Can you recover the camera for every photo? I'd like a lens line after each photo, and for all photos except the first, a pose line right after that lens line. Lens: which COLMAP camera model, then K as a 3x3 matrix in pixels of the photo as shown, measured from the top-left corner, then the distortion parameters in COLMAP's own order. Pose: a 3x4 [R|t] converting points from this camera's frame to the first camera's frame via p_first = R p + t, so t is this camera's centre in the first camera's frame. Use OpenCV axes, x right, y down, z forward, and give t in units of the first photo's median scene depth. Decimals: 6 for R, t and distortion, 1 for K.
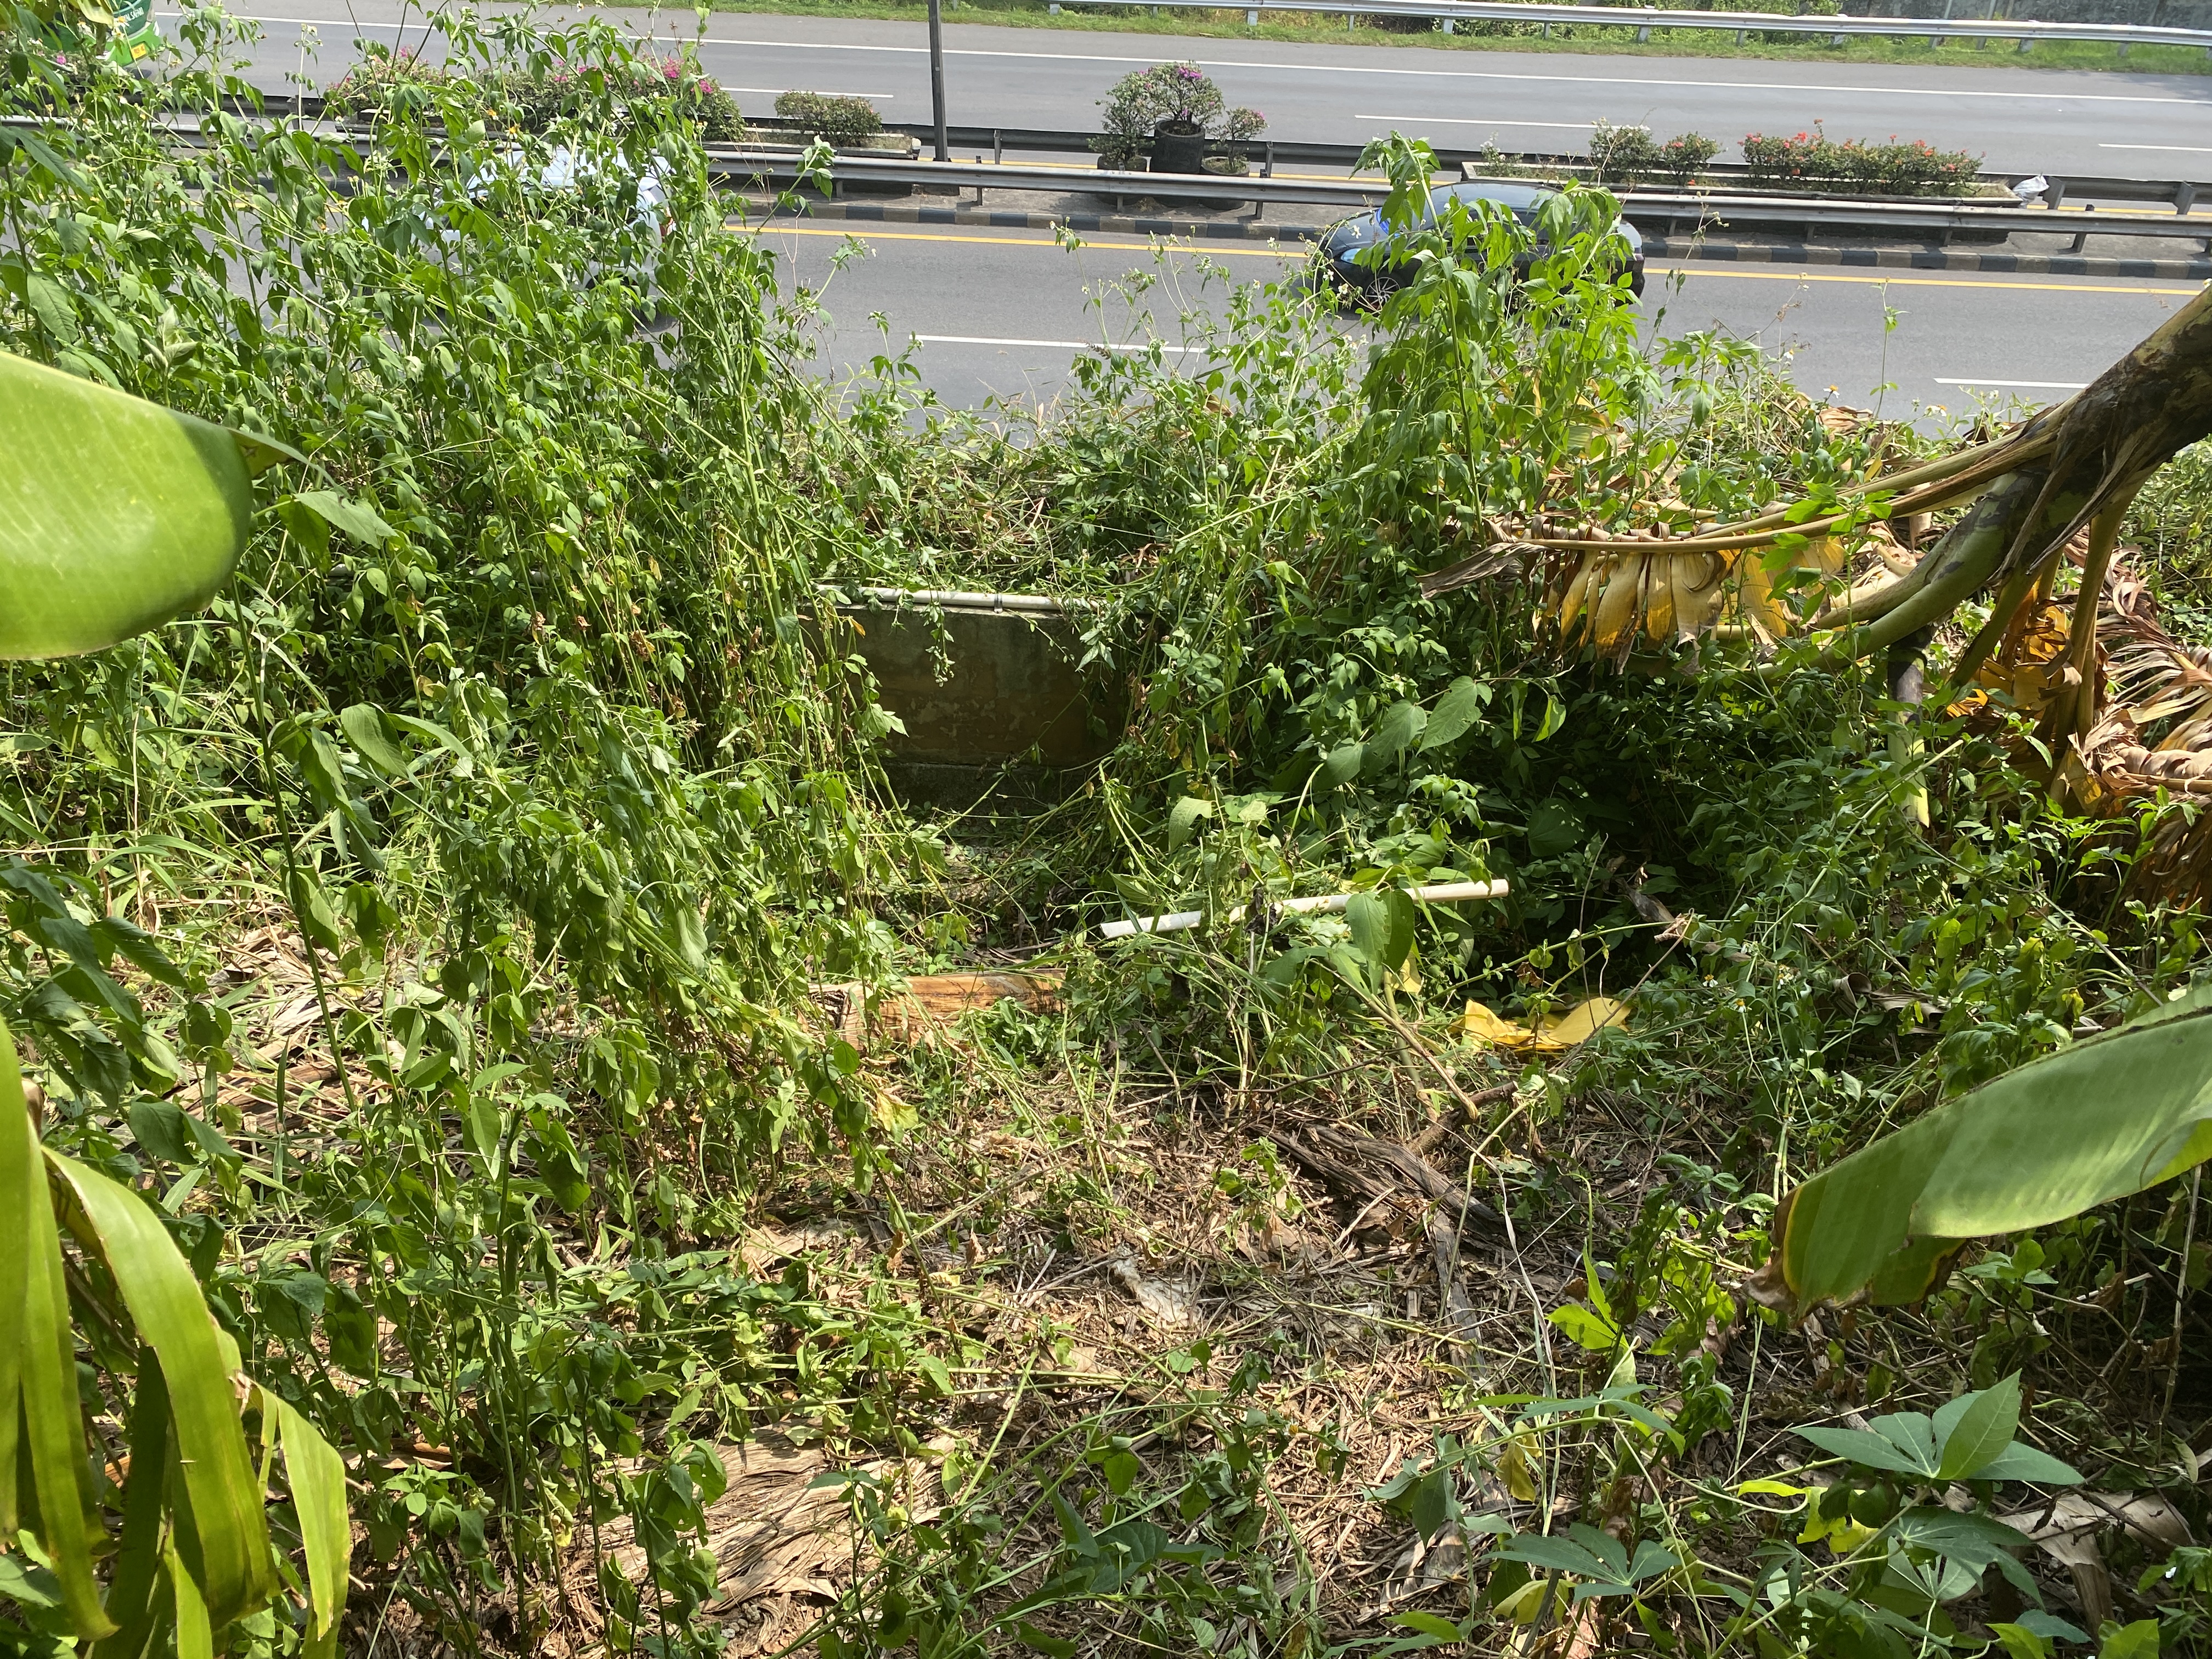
lens RADIAL K [[1683.6, 0, 1114.1], [0, 1683.6, 802.8], [0, 0, 1]] dist [0.080325, -0.141009]
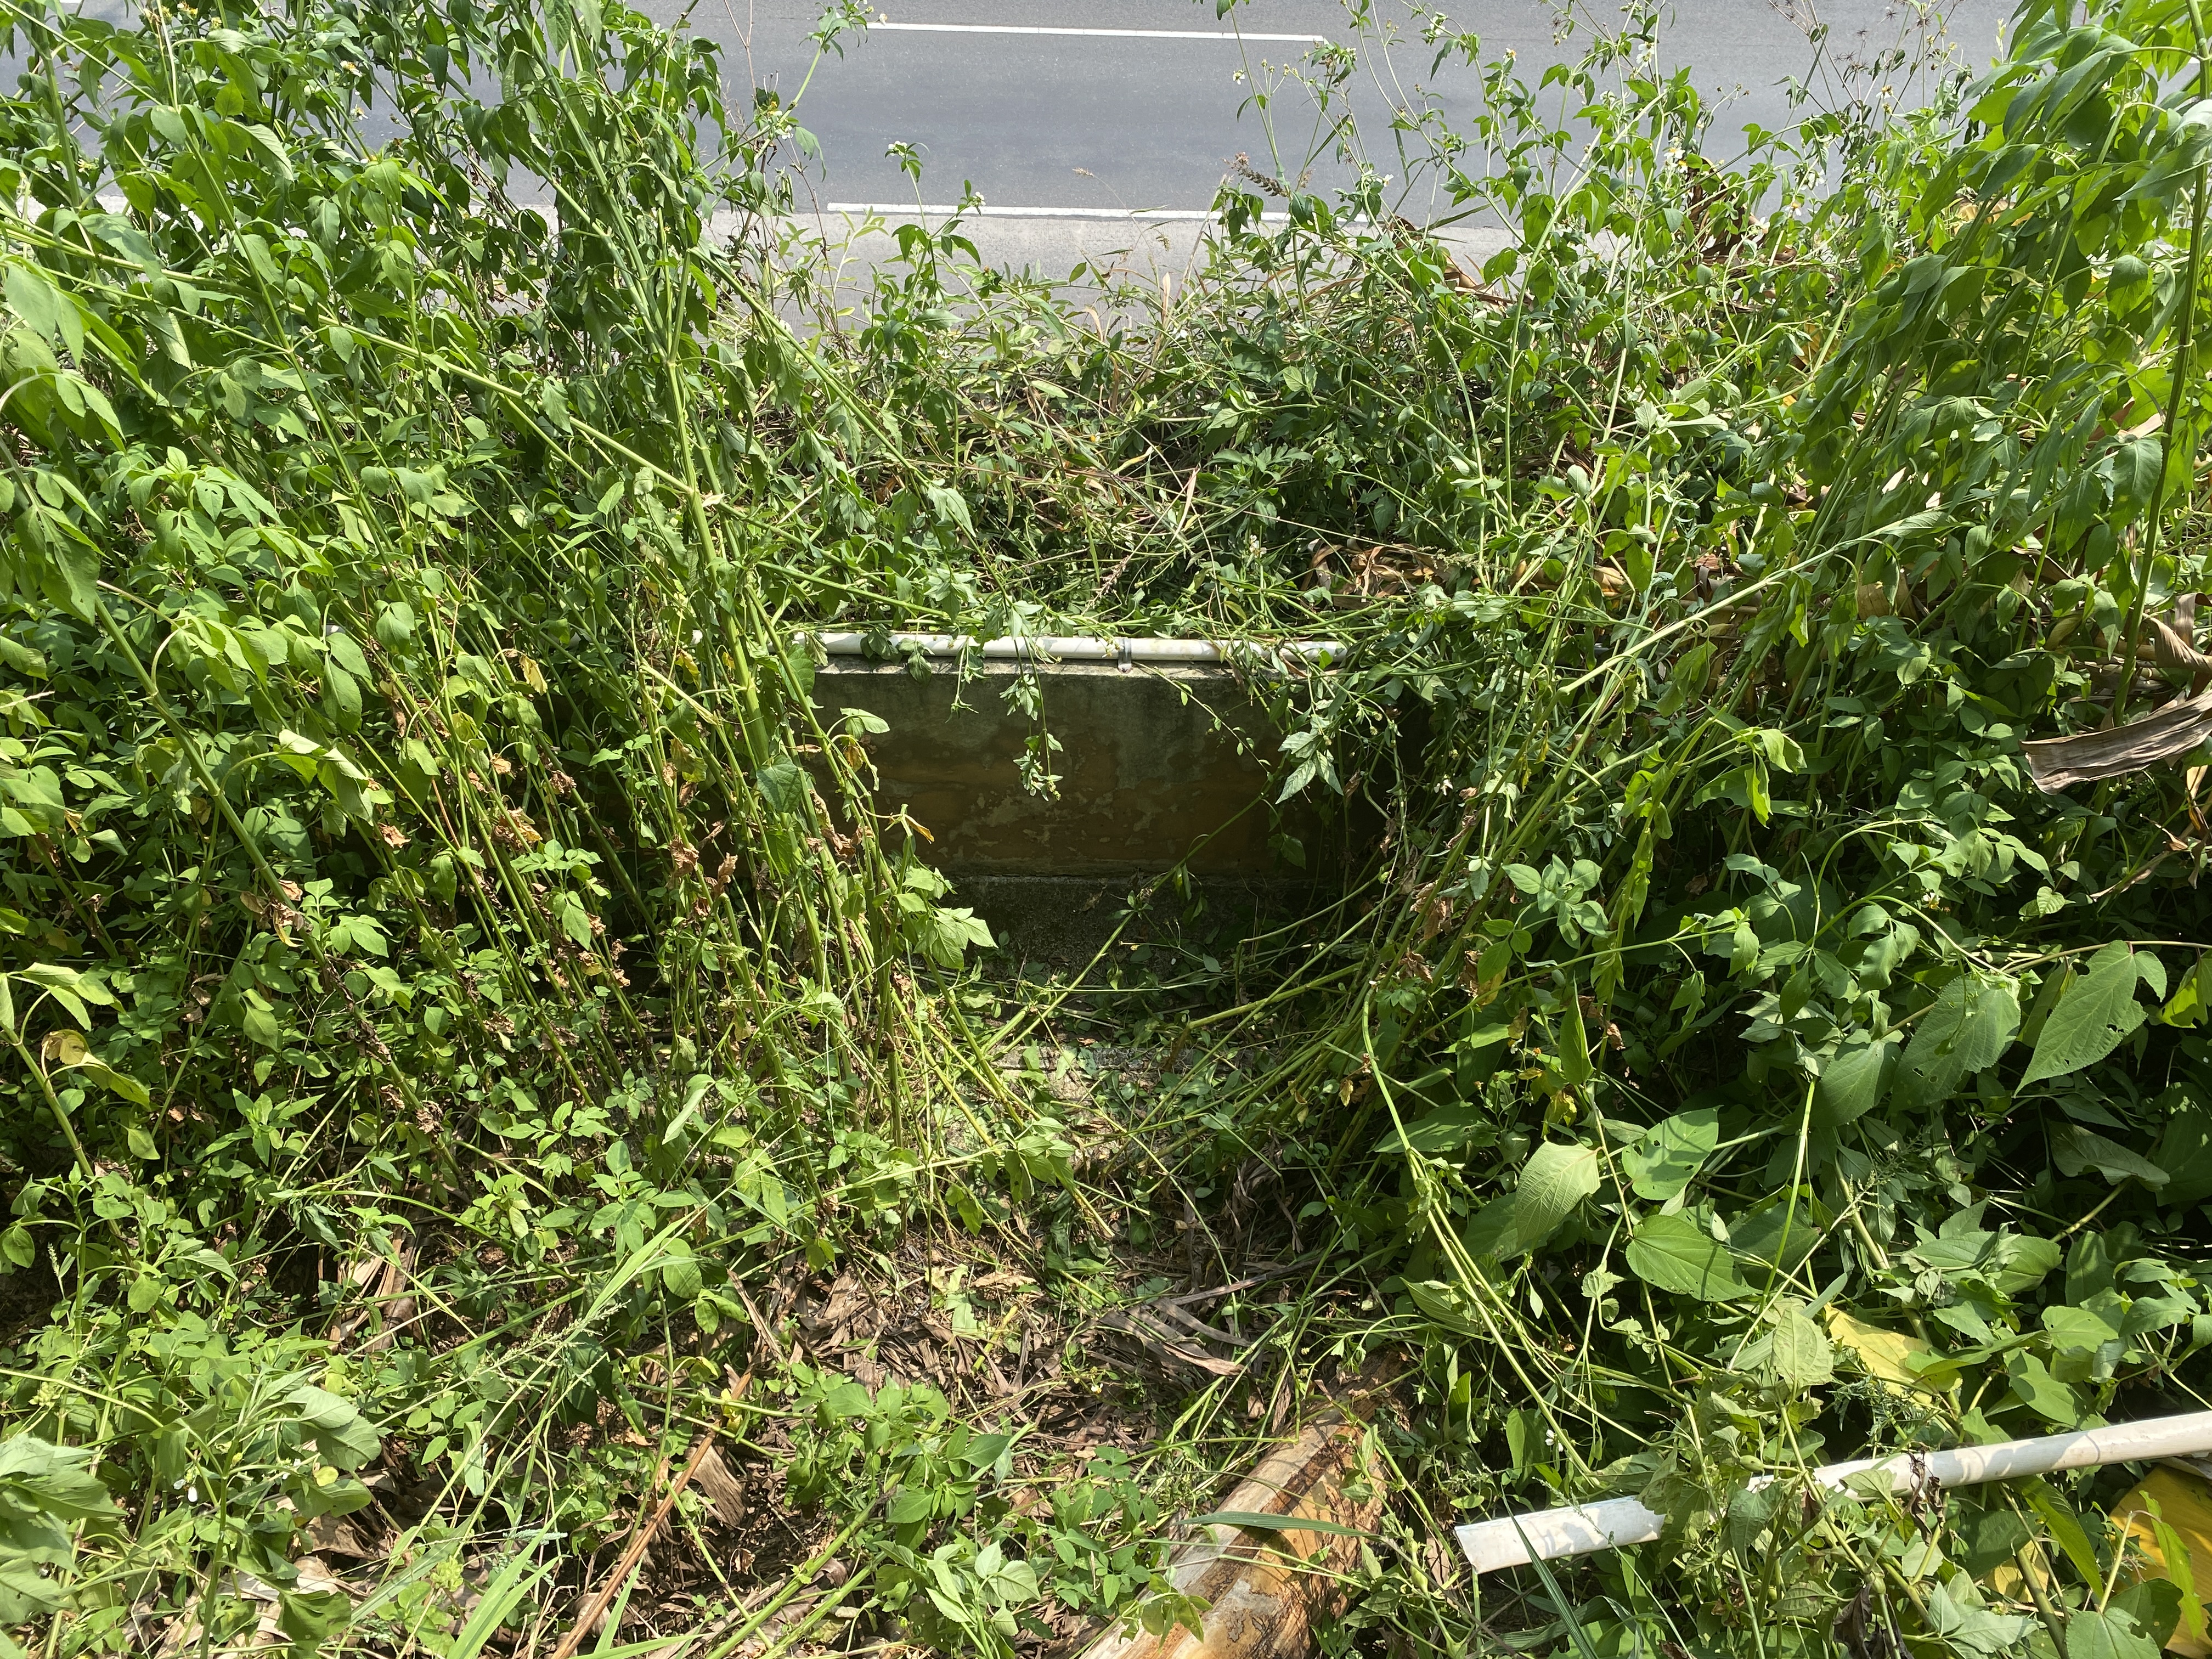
lens RADIAL K [[1690.7, 0, 1099.0], [0, 1690.7, 801.5], [0, 0, 1]] dist [0.095675, -0.187541]
pose [[0.999753, -0.022042, 0.002975, -0.081063], [0.021222, 0.985369, 0.169108, -0.169370], [-0.006659, -0.169003, 0.985593, 0.402349]]
